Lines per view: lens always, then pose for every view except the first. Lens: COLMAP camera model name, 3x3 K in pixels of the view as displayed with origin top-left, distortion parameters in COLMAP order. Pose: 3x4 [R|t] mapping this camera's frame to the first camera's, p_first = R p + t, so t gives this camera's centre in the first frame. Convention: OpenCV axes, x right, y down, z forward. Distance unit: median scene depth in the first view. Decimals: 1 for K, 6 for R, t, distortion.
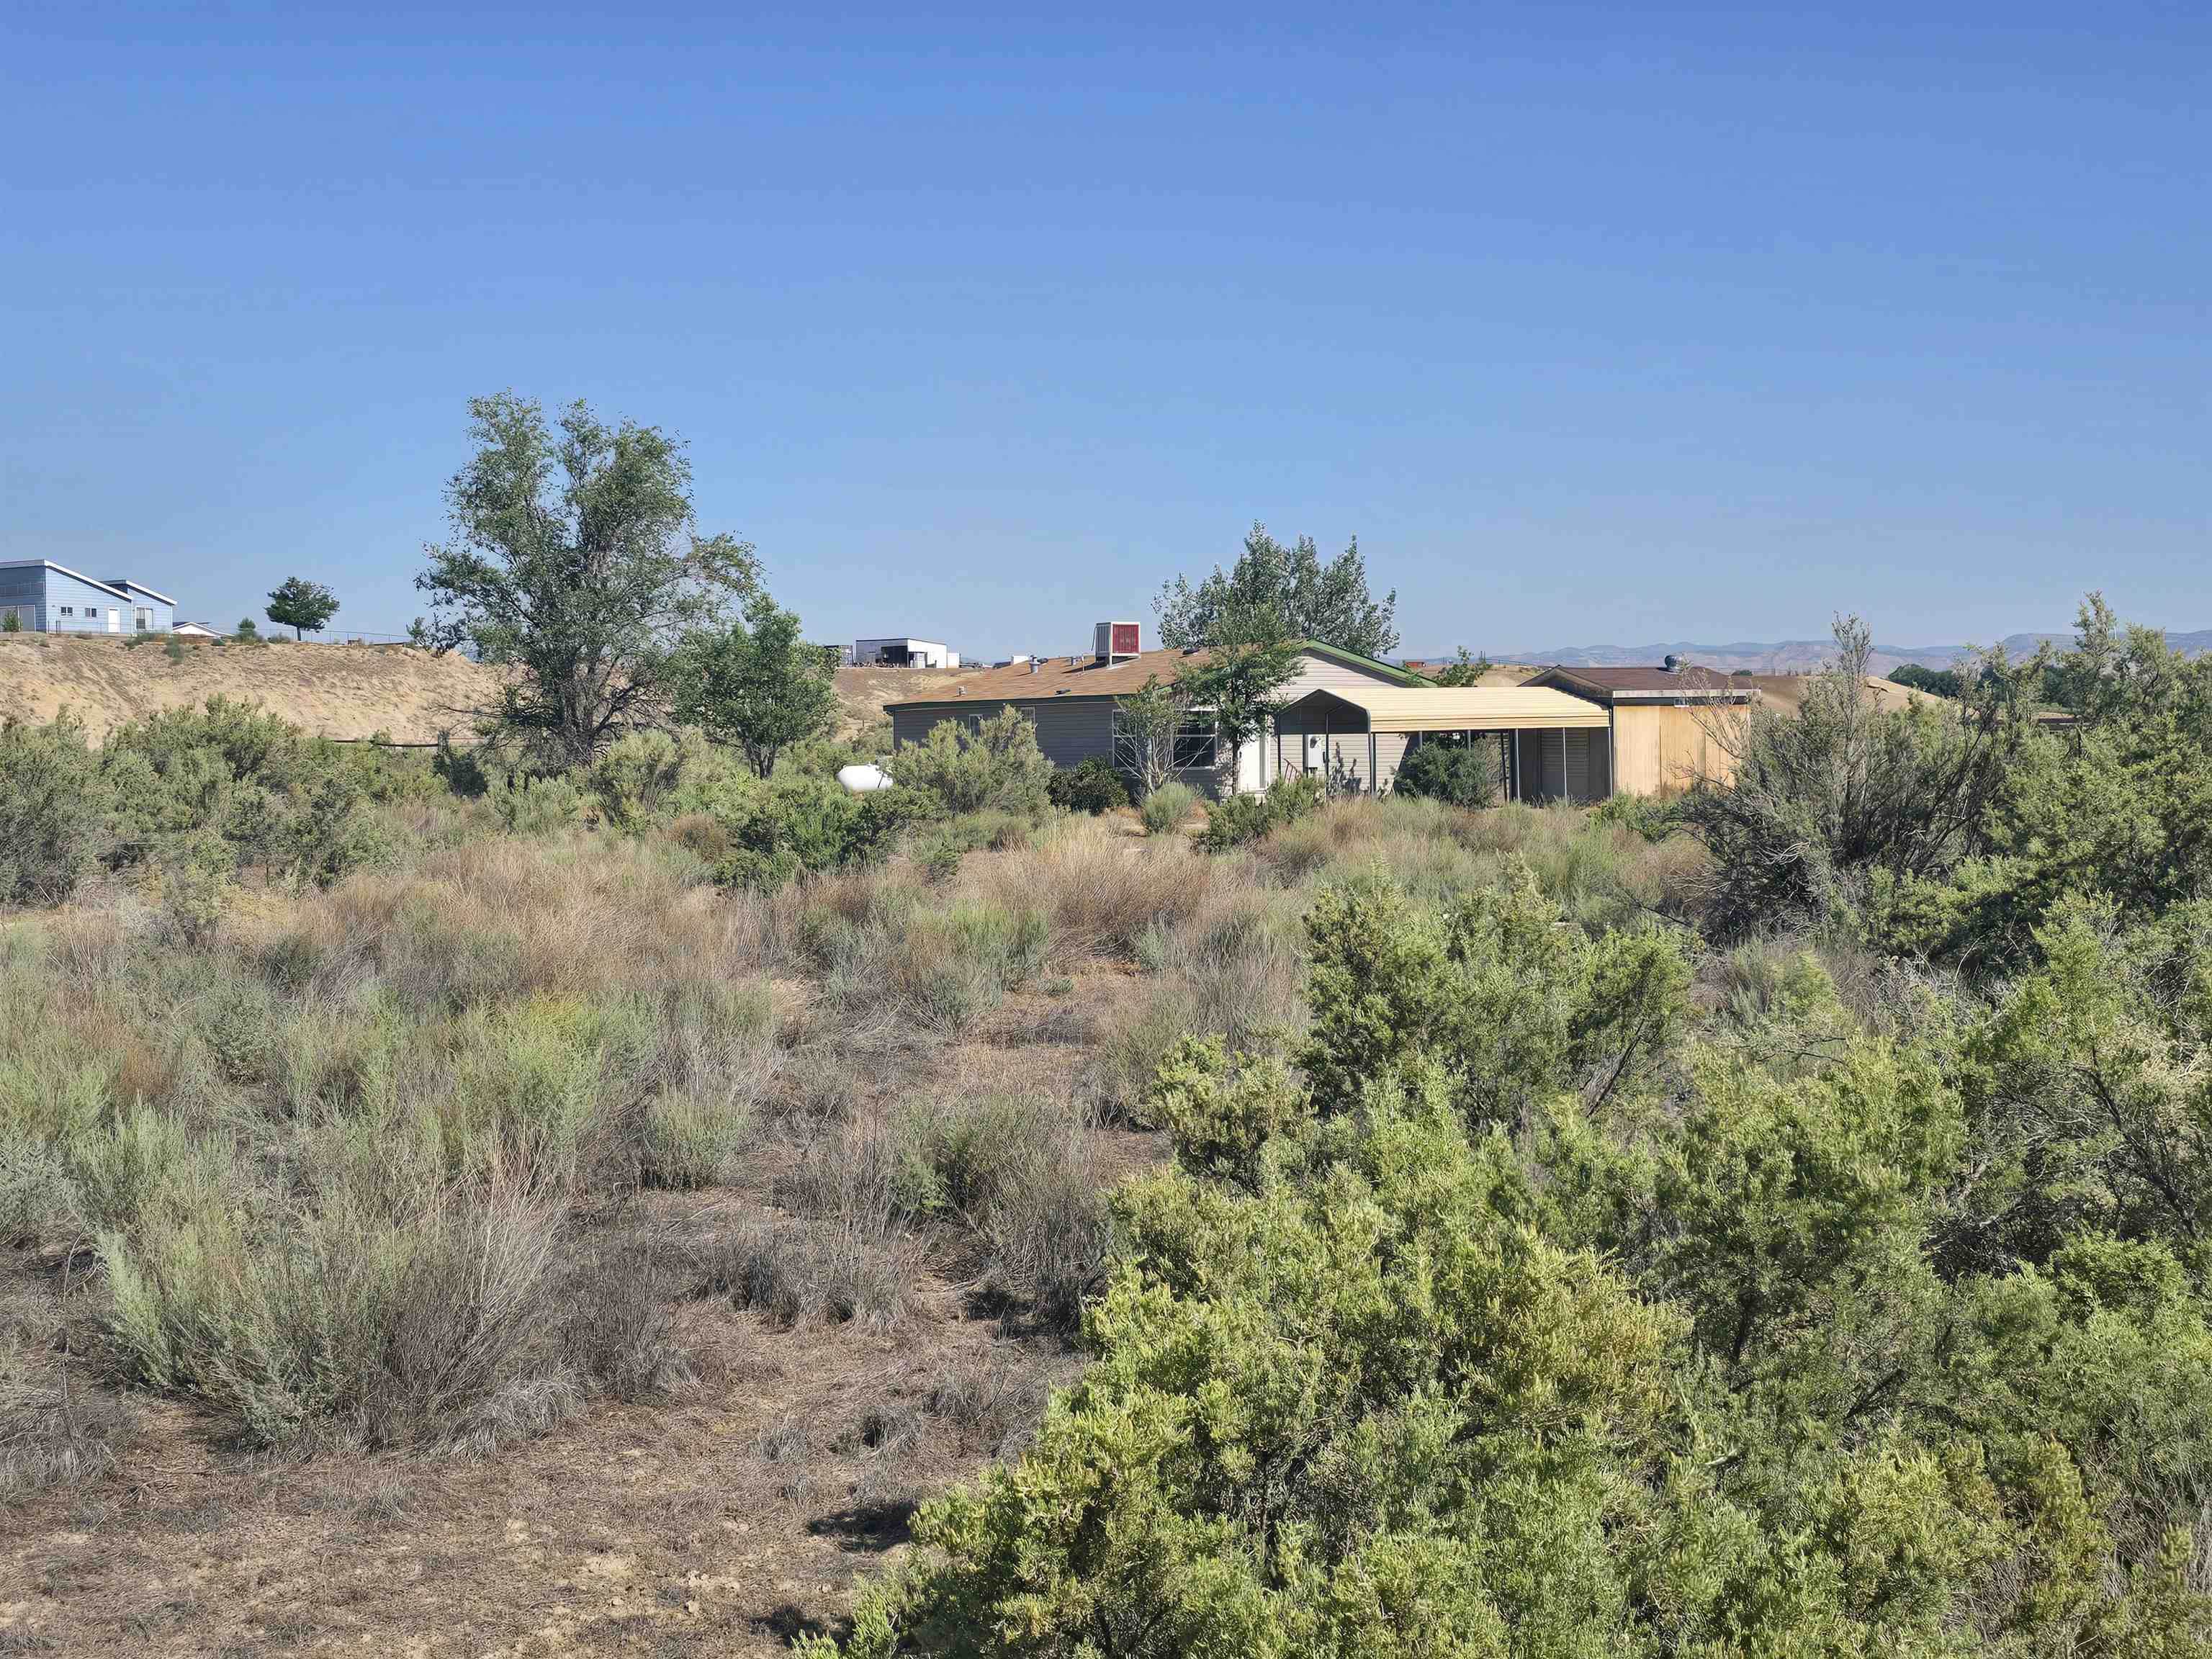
lens RADIAL K [[2152.4, 0, 1106.0], [0, 2152.4, 829.5], [0, 0, 1]] dist [0.213315, -0.518964]
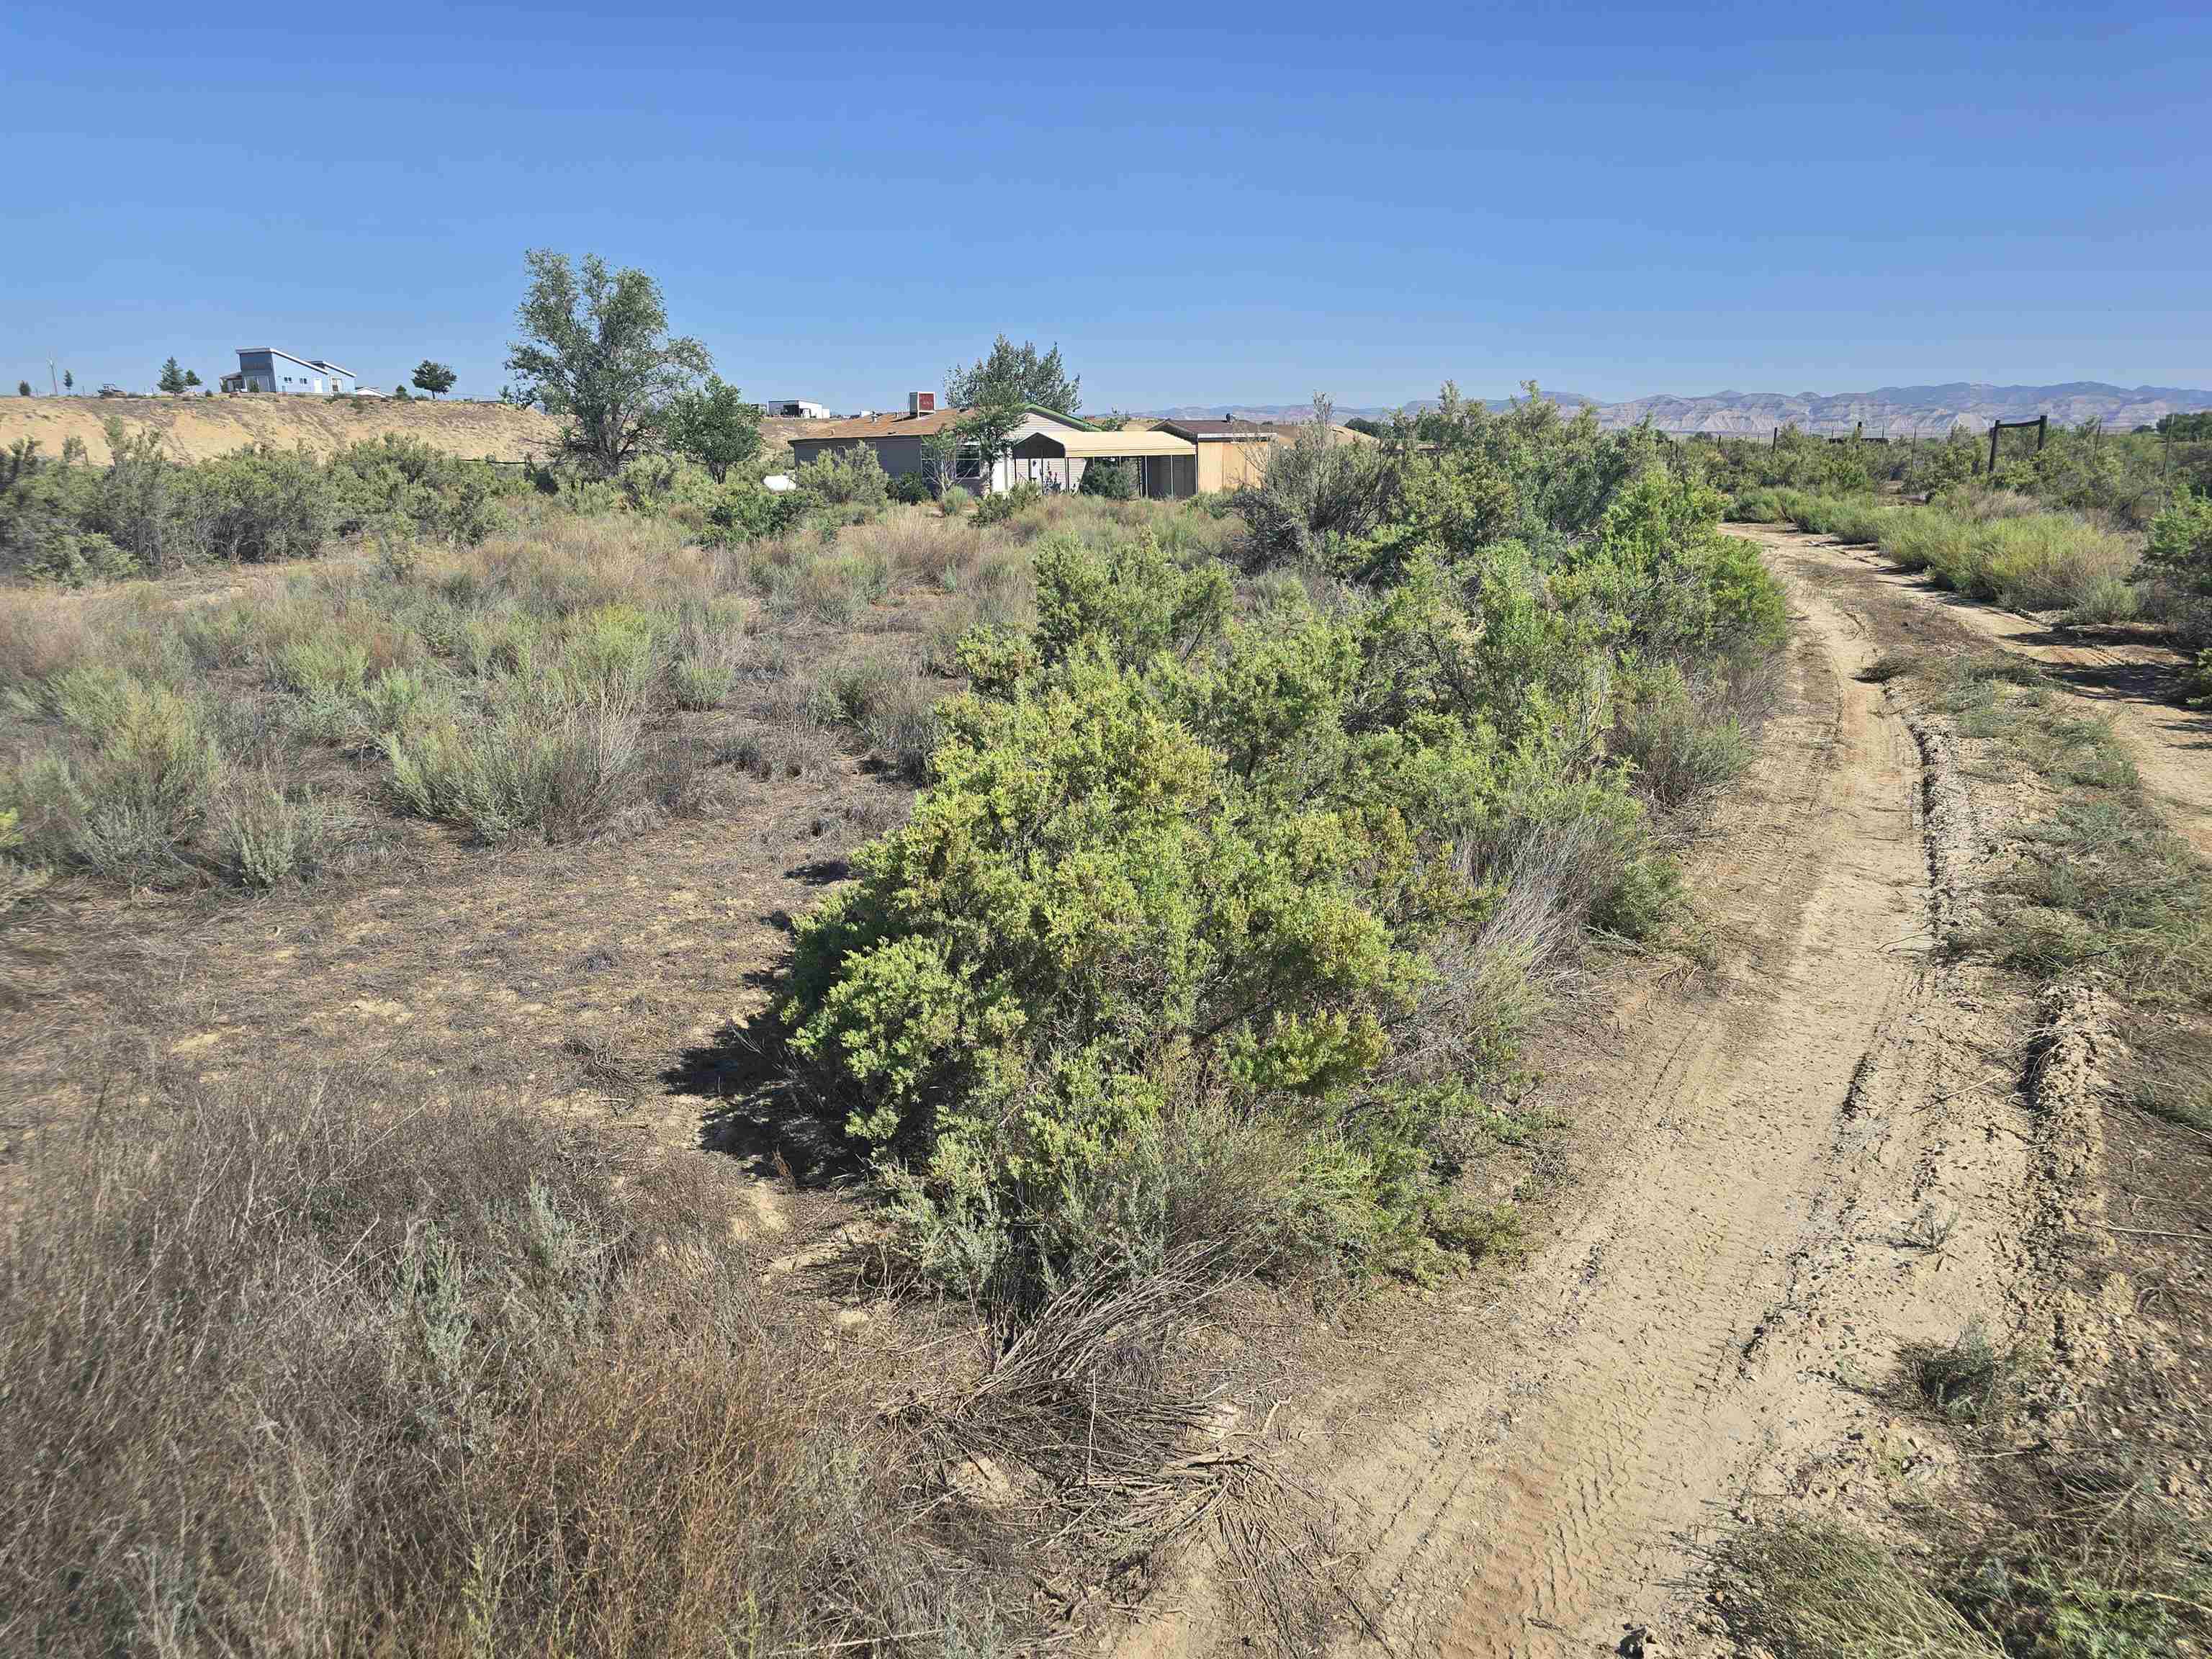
lens RADIAL K [[2152.4, 0, 1106.0], [0, 2152.4, 829.5], [0, 0, 1]] dist [0.213315, -0.518964]
pose [[0.987588, -0.028460, 0.154465, -0.137791], [0.005788, 0.989373, 0.145285, -0.000633], [-0.156958, -0.142587, 0.977258, -0.843957]]
